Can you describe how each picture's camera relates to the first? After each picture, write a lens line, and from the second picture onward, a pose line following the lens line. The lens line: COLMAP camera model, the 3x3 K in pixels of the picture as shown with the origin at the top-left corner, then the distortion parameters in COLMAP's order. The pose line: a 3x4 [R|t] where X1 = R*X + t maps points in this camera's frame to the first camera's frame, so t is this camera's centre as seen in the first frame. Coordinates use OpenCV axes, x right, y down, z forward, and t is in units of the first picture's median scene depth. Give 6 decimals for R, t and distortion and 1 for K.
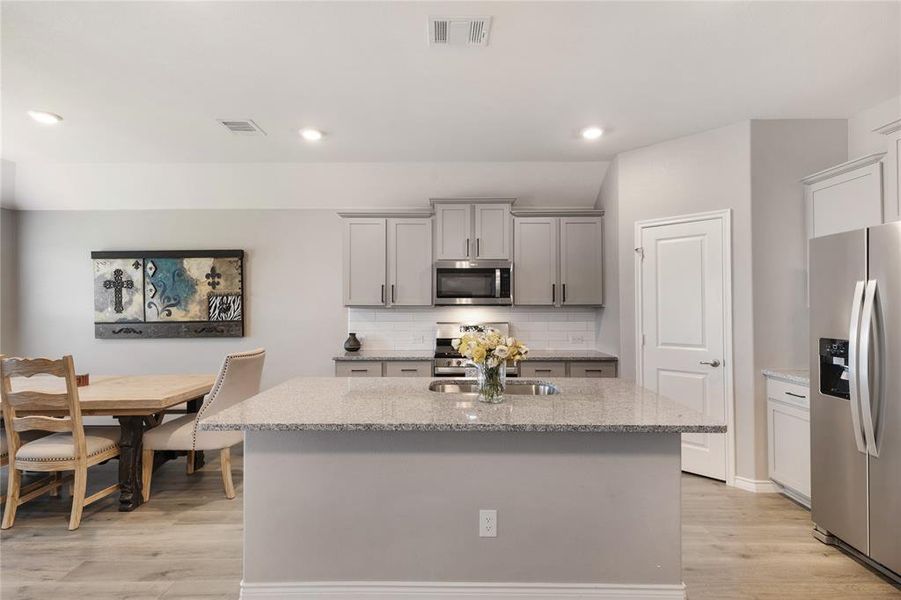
lens RADIAL K [[449.8, 0, 447.3], [0, 449.8, 305.4], [0, 0, 1]] dist [0.011466, 0.000288]
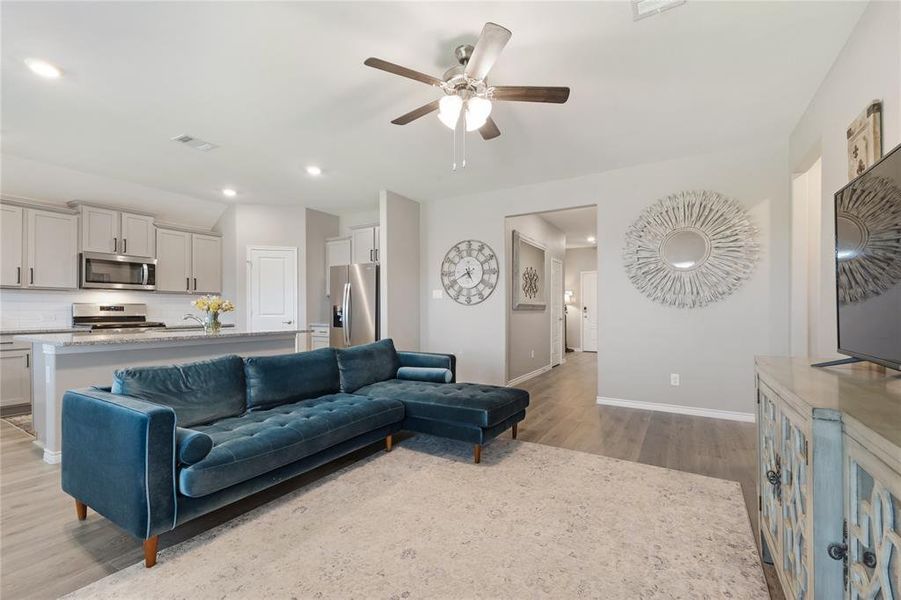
lens RADIAL K [[392.0, 0, 450.0], [0, 392.0, 307.8], [0, 0, 1]] dist [0.002050, 0.000259]
pose [[0.514530, 0.004592, 0.857460, -0.421089], [-0.006941, 0.999975, -0.001190, 0.046784], [-0.857444, -0.005339, 0.514549, -0.401992]]
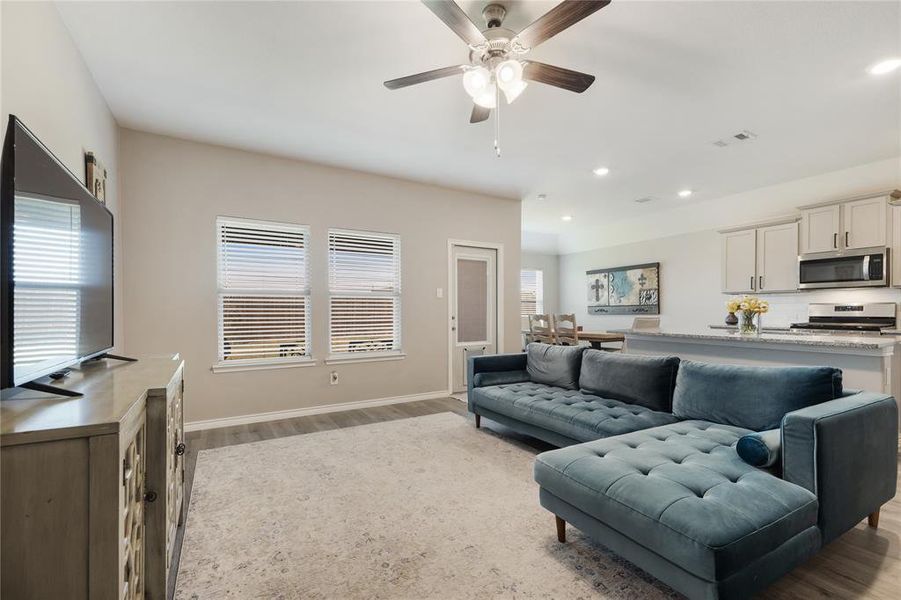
lens RADIAL K [[392.0, 0, 450.0], [0, 392.0, 307.8], [0, 0, 1]] dist [0.002050, 0.000259]
pose [[0.513341, -0.007648, -0.858151, 0.415694], [0.009114, 0.999952, -0.003460, 0.046046], [0.858137, -0.006045, 0.513386, -0.432643]]
